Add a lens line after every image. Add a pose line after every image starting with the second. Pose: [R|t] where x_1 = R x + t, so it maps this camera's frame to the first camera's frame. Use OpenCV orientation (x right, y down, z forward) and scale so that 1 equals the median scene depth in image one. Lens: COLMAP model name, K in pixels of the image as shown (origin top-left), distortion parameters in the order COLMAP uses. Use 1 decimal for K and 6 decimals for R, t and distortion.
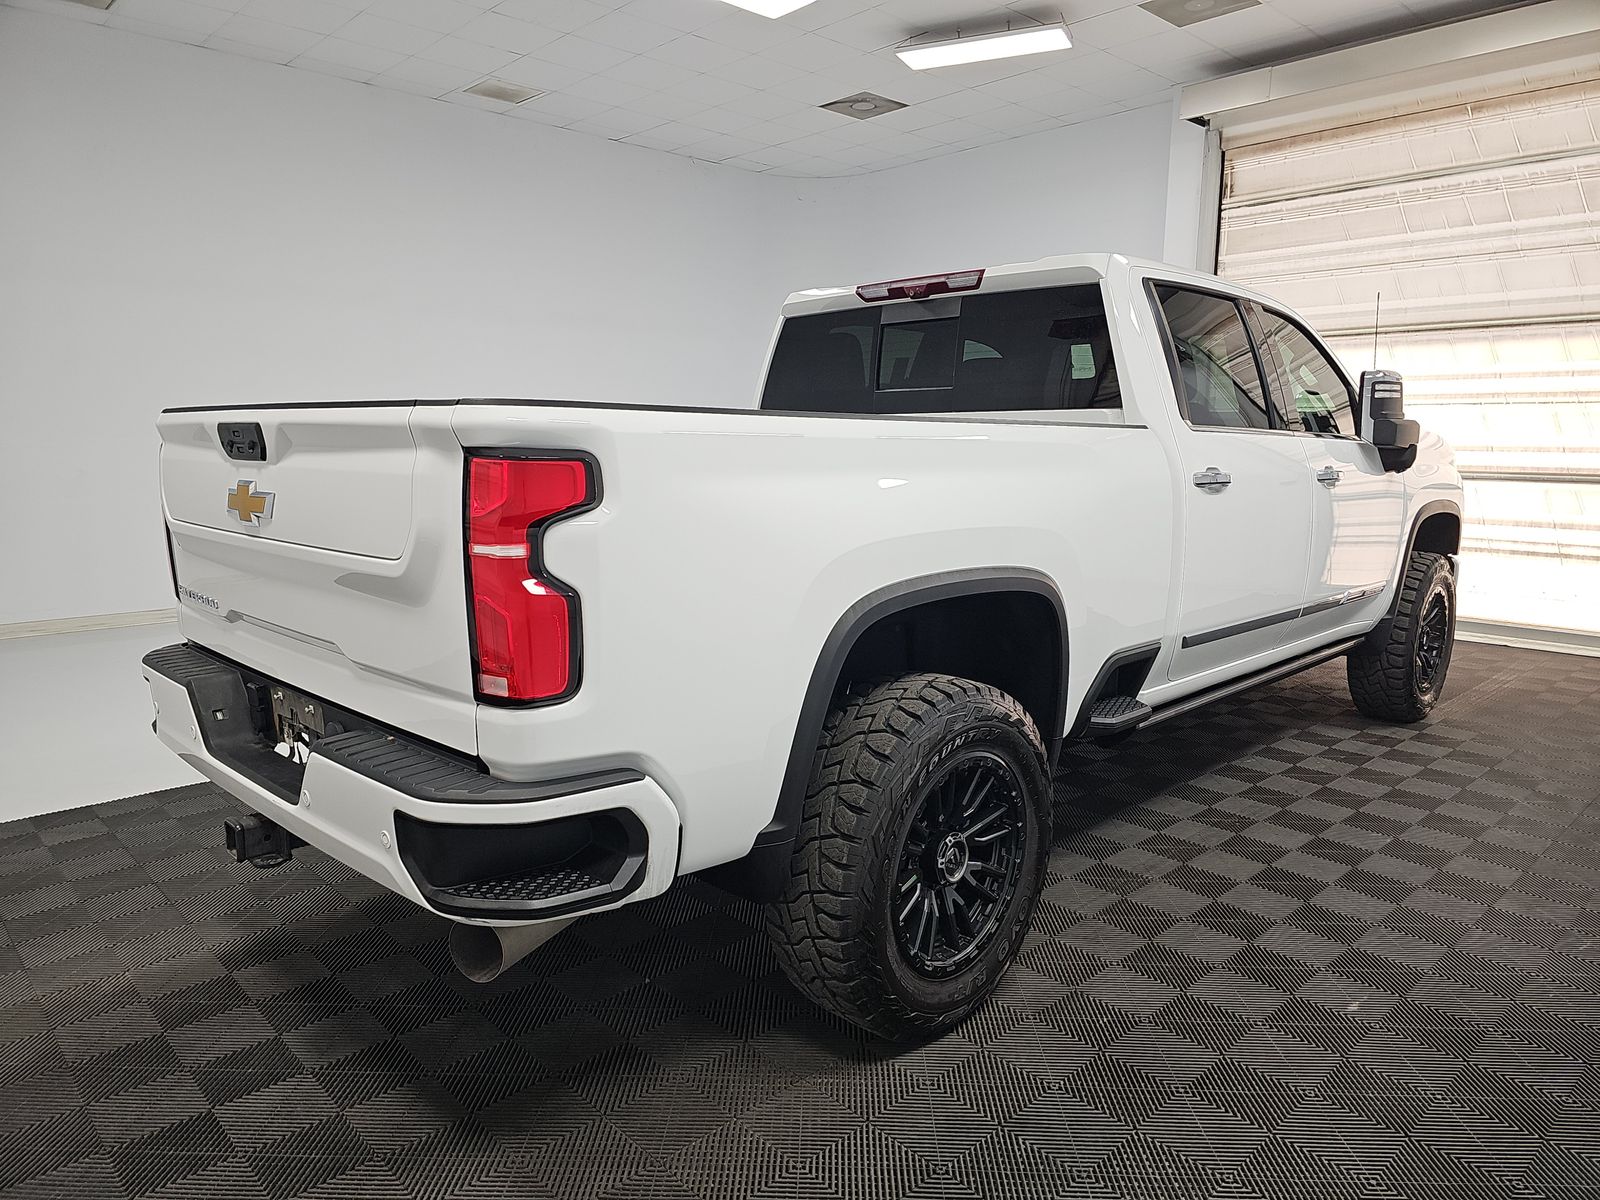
lens RADIAL K [[1069.5, 0, 791.4], [0, 1069.5, 594.2], [0, 0, 1]] dist [0.040498, -0.030067]
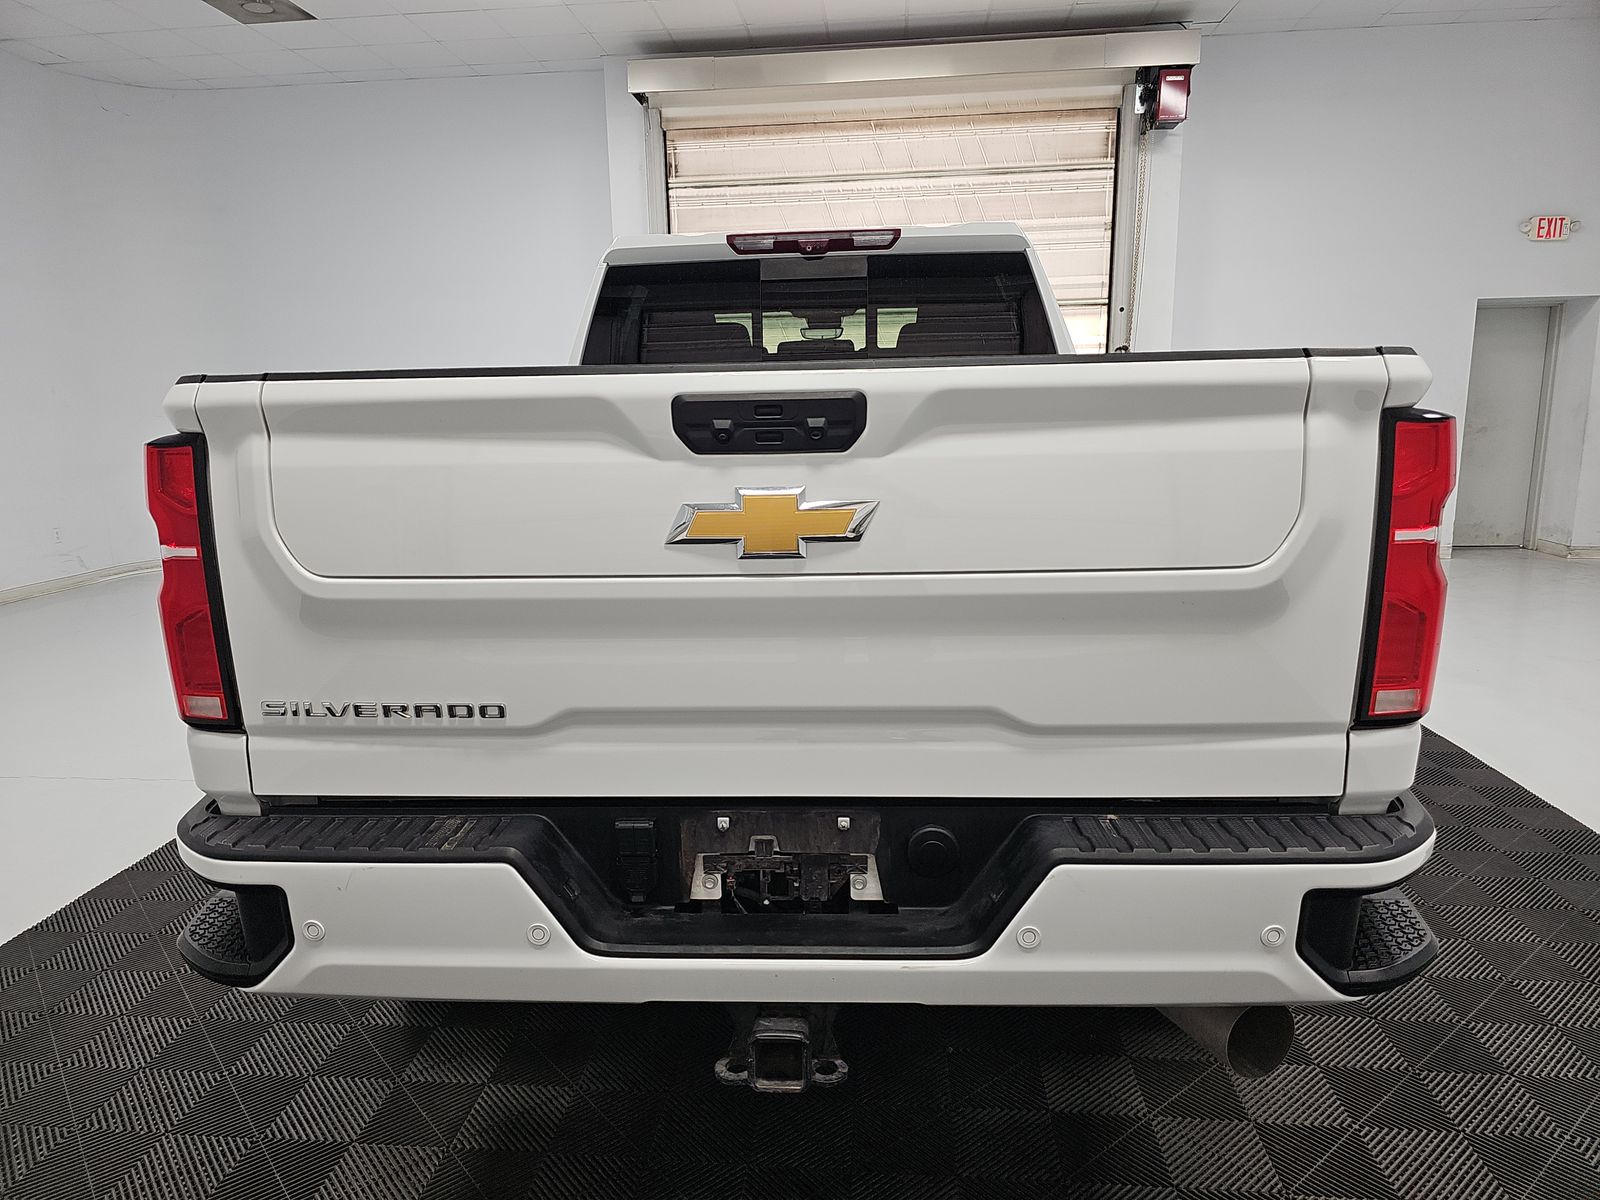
lens RADIAL K [[1069.5, 0, 771.1], [0, 1069.5, 598.4], [0, 0, 1]] dist [0.040498, -0.030067]
pose [[0.753502, -0.140276, 0.642306, -0.309069], [0.123301, 0.989789, 0.071517, -0.029270], [-0.645780, 0.025309, 0.763104, 0.181267]]
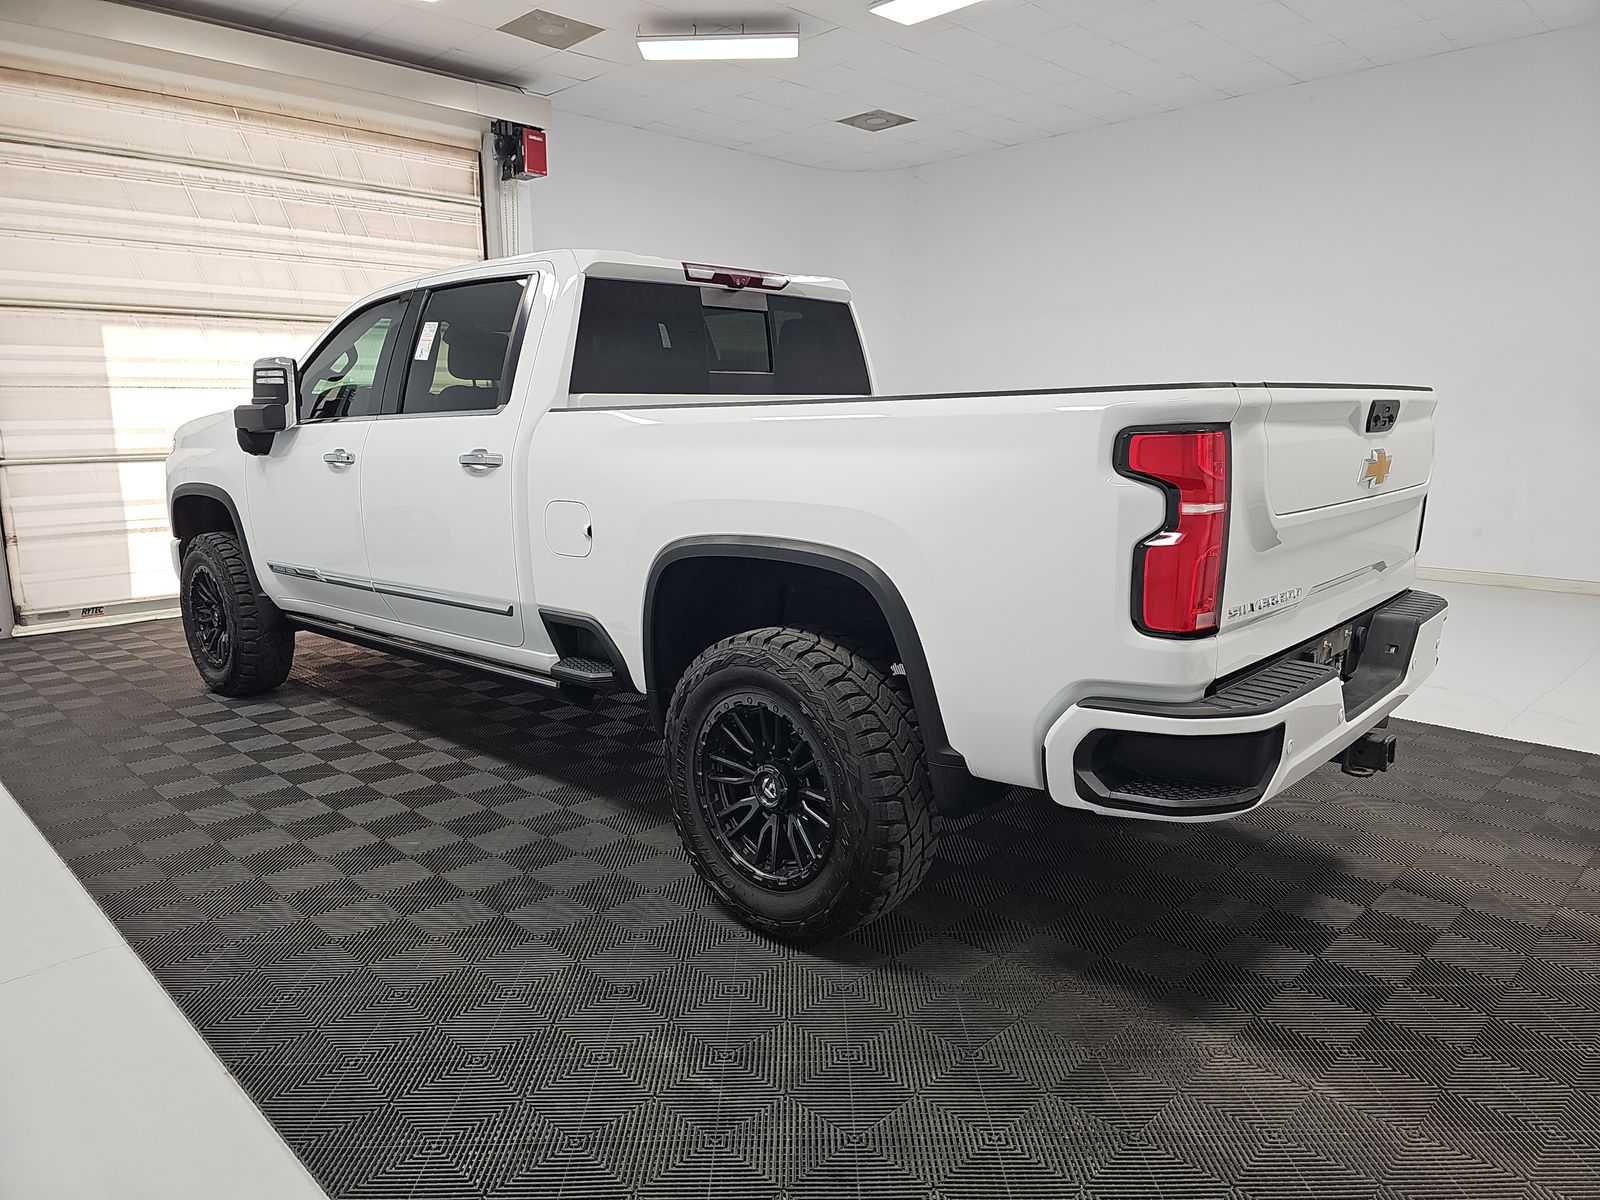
lens RADIAL K [[1069.5, 0, 808.7], [0, 1069.5, 588.9], [0, 0, 1]] dist [0.040498, -0.030067]
pose [[-0.075163, -0.172874, 0.982072, -0.563600], [0.165015, 0.969123, 0.183224, -0.094701], [-0.983423, 0.175828, -0.044315, 0.581207]]
